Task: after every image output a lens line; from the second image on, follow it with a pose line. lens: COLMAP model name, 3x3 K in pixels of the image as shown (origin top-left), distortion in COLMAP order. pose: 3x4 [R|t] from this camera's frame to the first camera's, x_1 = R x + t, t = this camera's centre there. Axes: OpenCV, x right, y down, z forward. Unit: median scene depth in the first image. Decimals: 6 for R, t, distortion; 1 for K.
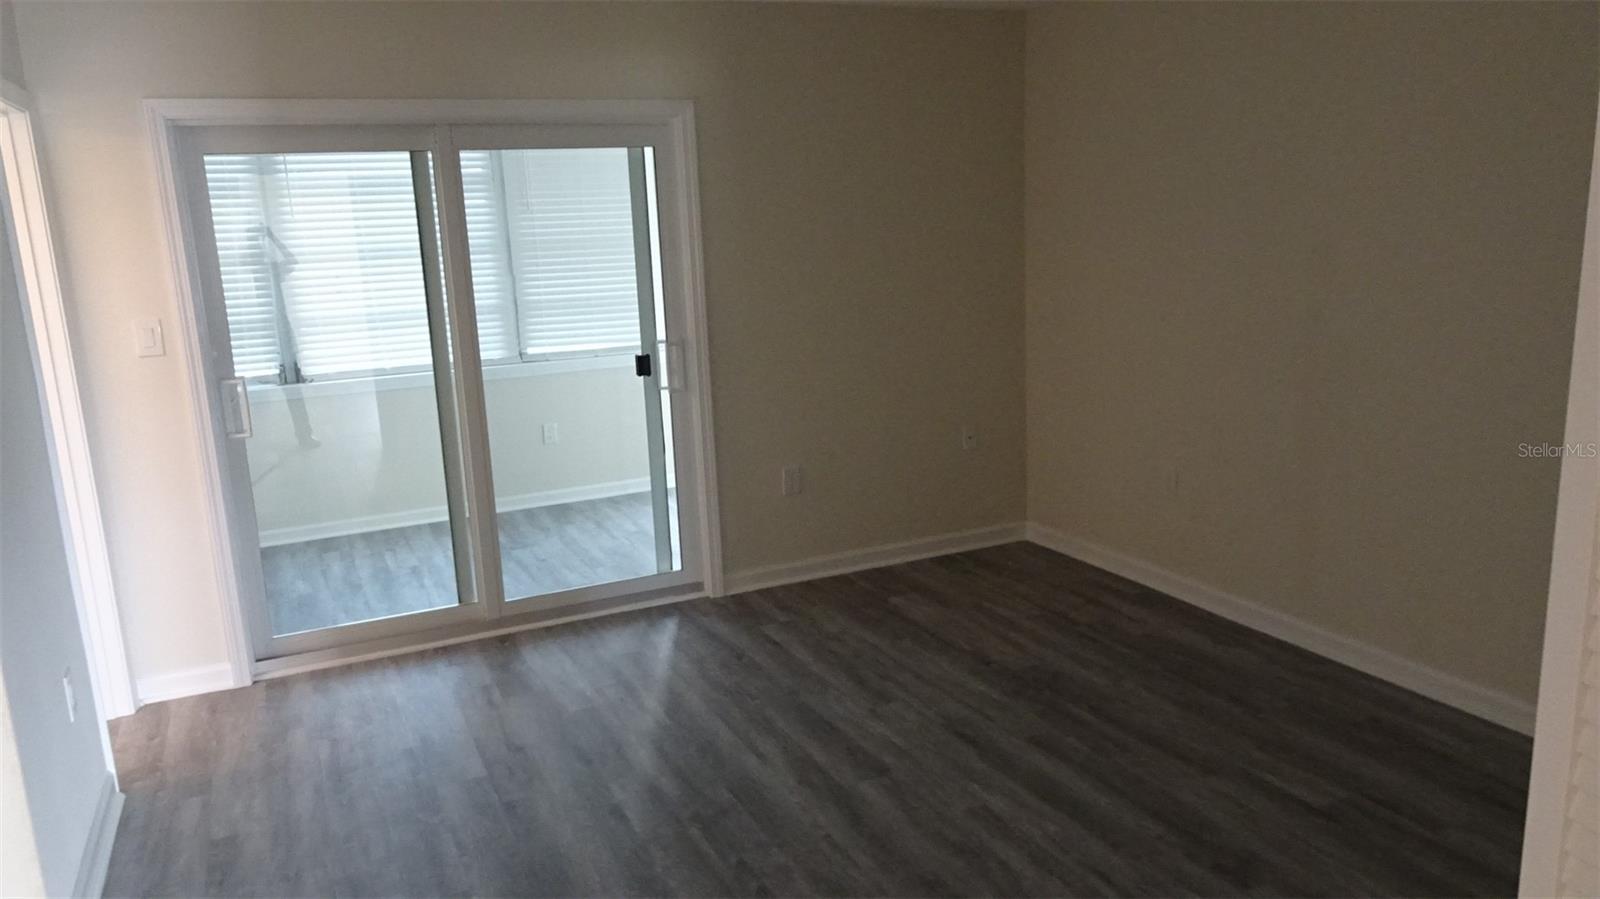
lens RADIAL K [[1147.2, 0, 807.5], [0, 1147.2, 444.9], [0, 0, 1]] dist [0.013025, 0.001746]
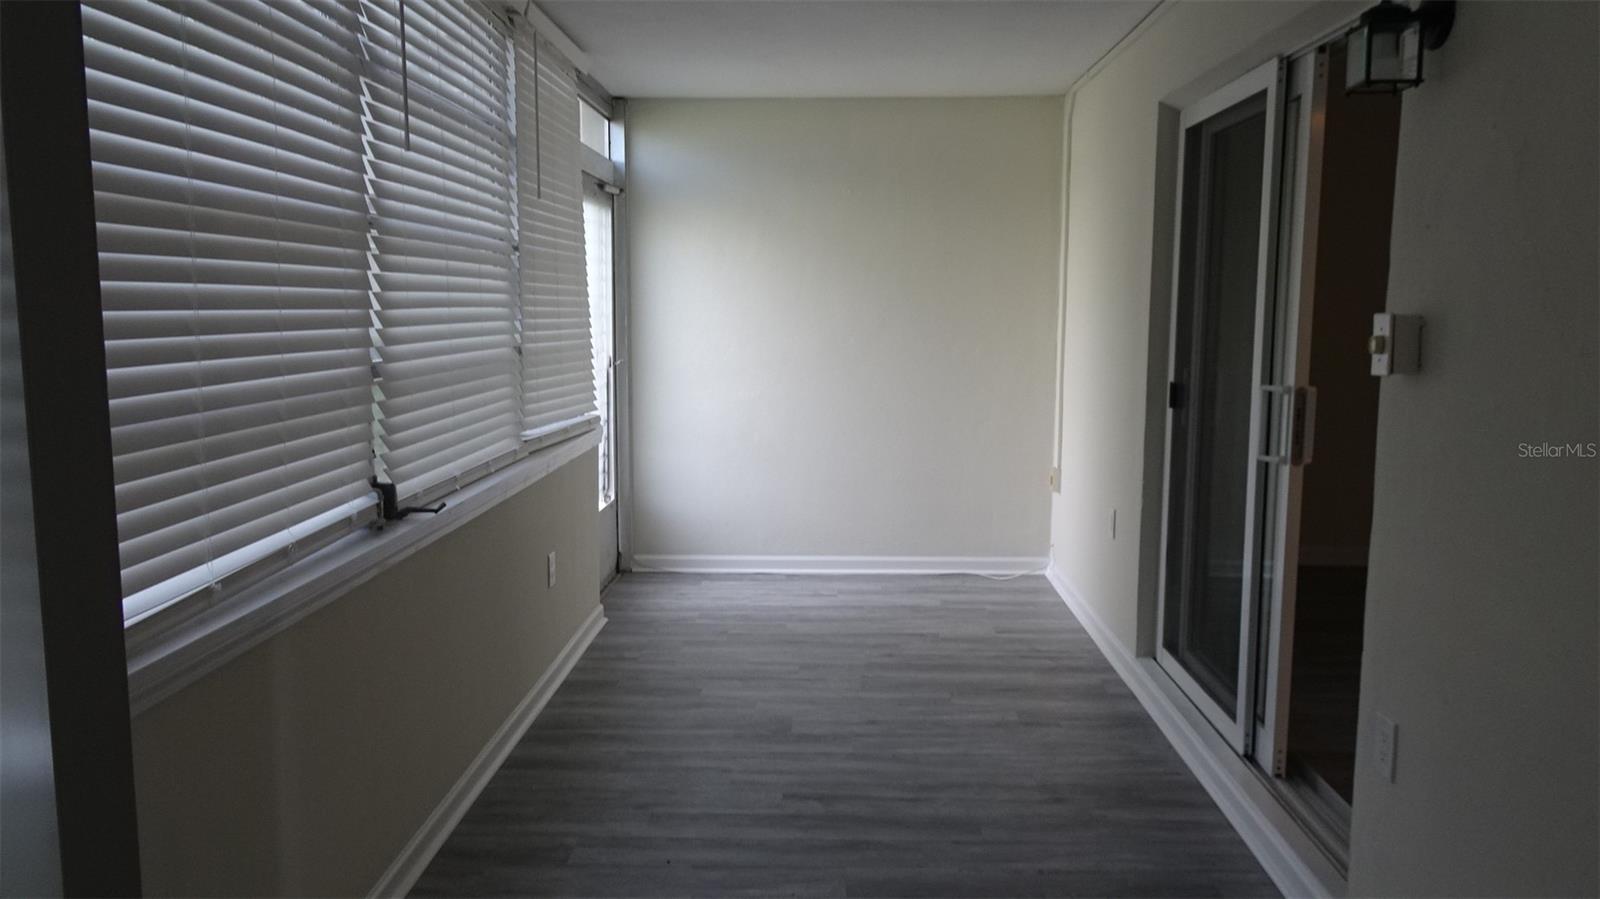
lens RADIAL K [[1147.2, 0, 807.5], [0, 1147.2, 444.9], [0, 0, 1]] dist [0.013025, 0.001746]
pose [[0.458164, -0.072867, 0.885876, -1.452932], [0.157008, 0.987597, 0.000031, -0.111564], [-0.874891, 0.139075, 0.463922, 1.242884]]
